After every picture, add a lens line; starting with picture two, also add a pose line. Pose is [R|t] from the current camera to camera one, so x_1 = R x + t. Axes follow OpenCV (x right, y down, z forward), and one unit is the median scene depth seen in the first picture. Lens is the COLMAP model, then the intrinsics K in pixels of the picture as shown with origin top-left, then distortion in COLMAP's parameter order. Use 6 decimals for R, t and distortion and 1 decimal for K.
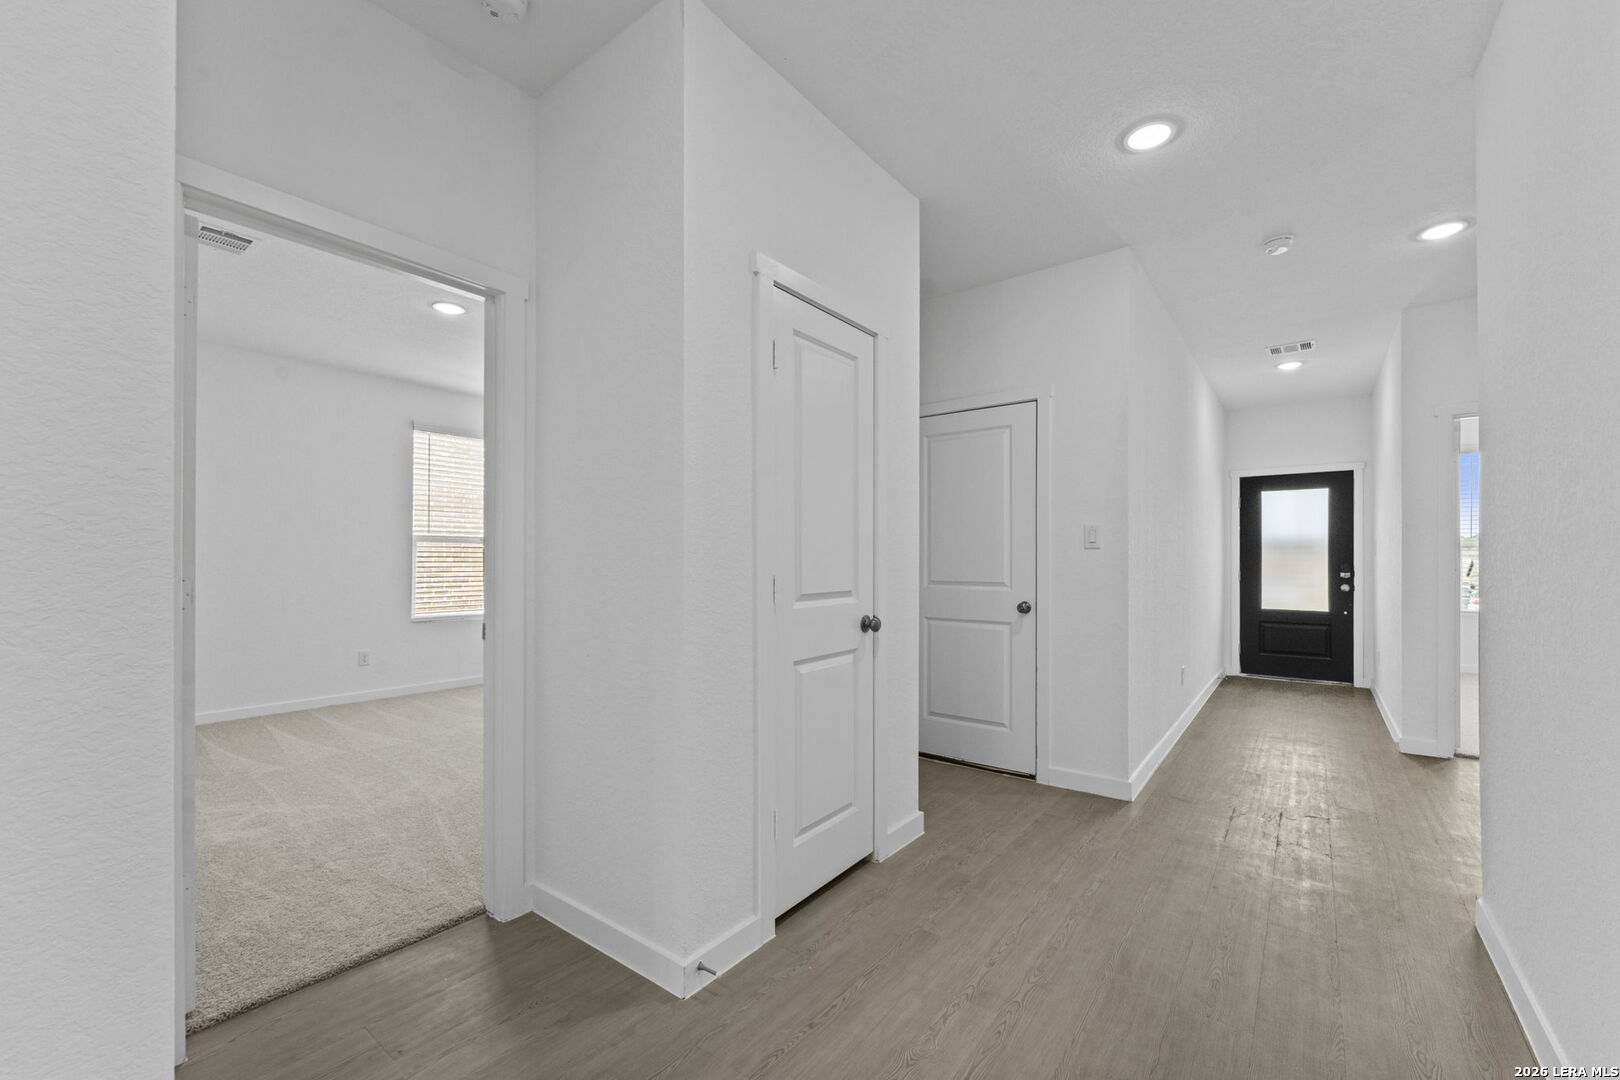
lens RADIAL K [[654.7, 0, 808.0], [0, 654.7, 552.1], [0, 0, 1]] dist [-0.001097, -0.000107]
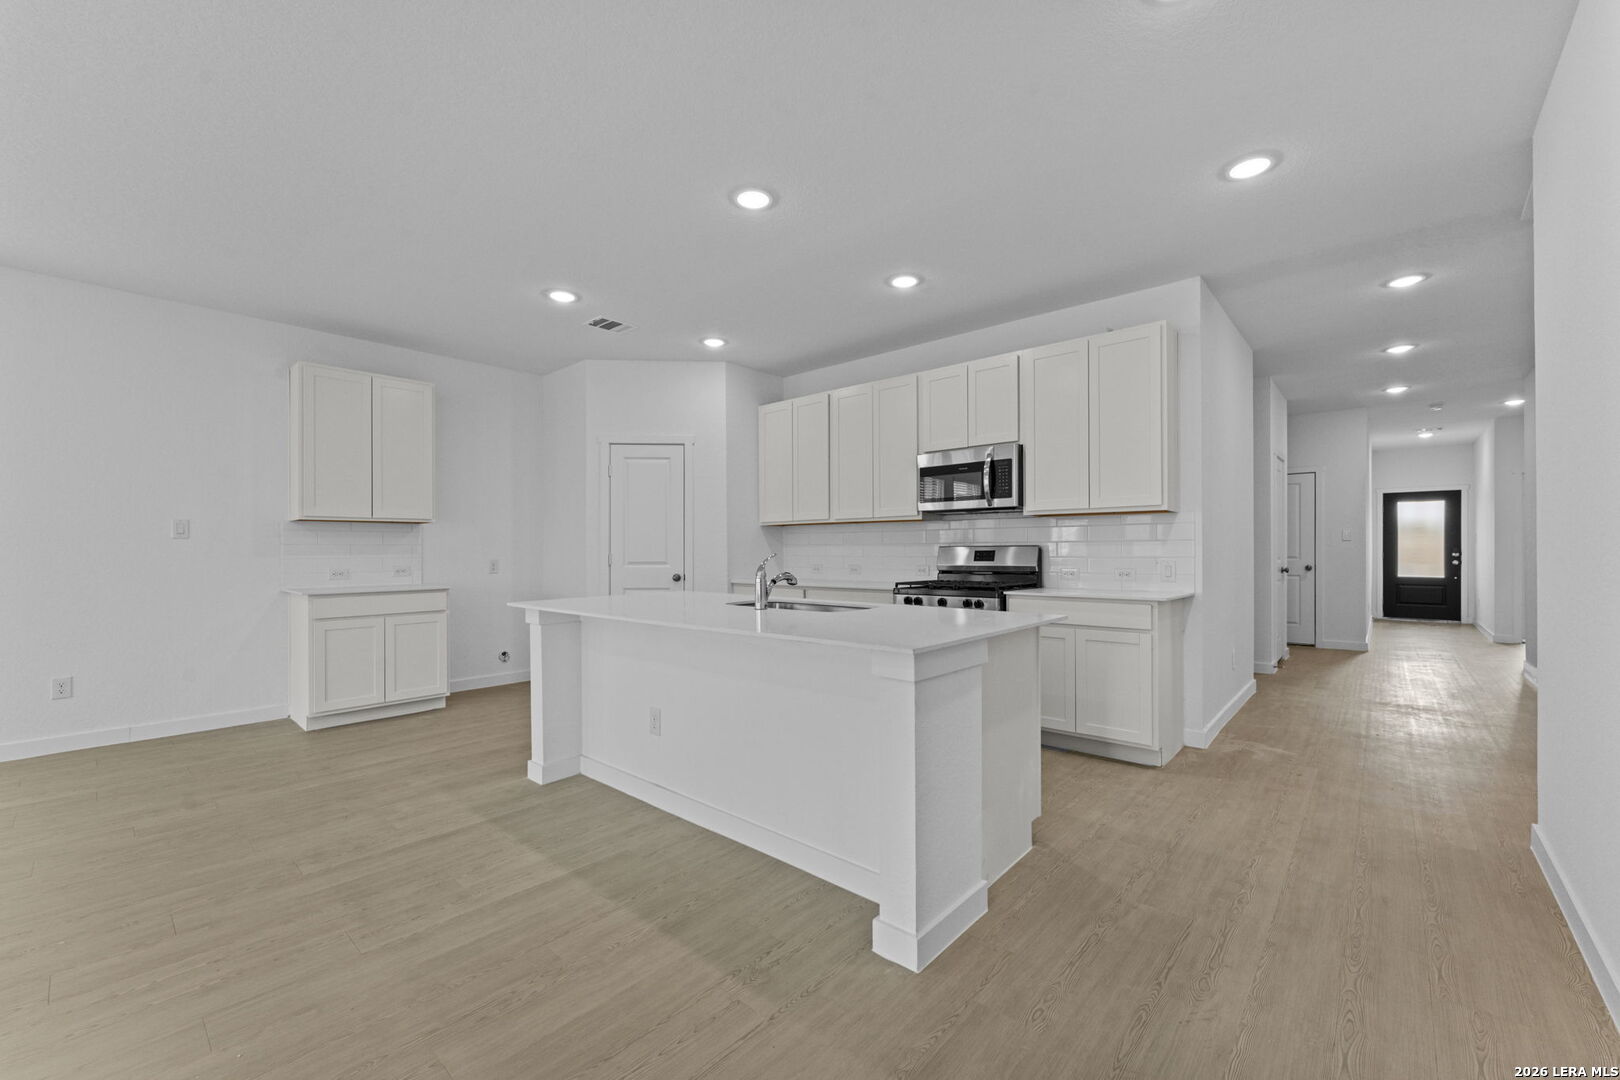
lens RADIAL K [[654.7, 0, 800.8], [0, 654.7, 545.2], [0, 0, 1]] dist [-0.001097, -0.000107]
pose [[0.997204, -0.006353, -0.074451, -0.655682], [0.006952, 0.999946, 0.007784, -0.011248], [0.074398, -0.008280, 0.997194, -0.713673]]
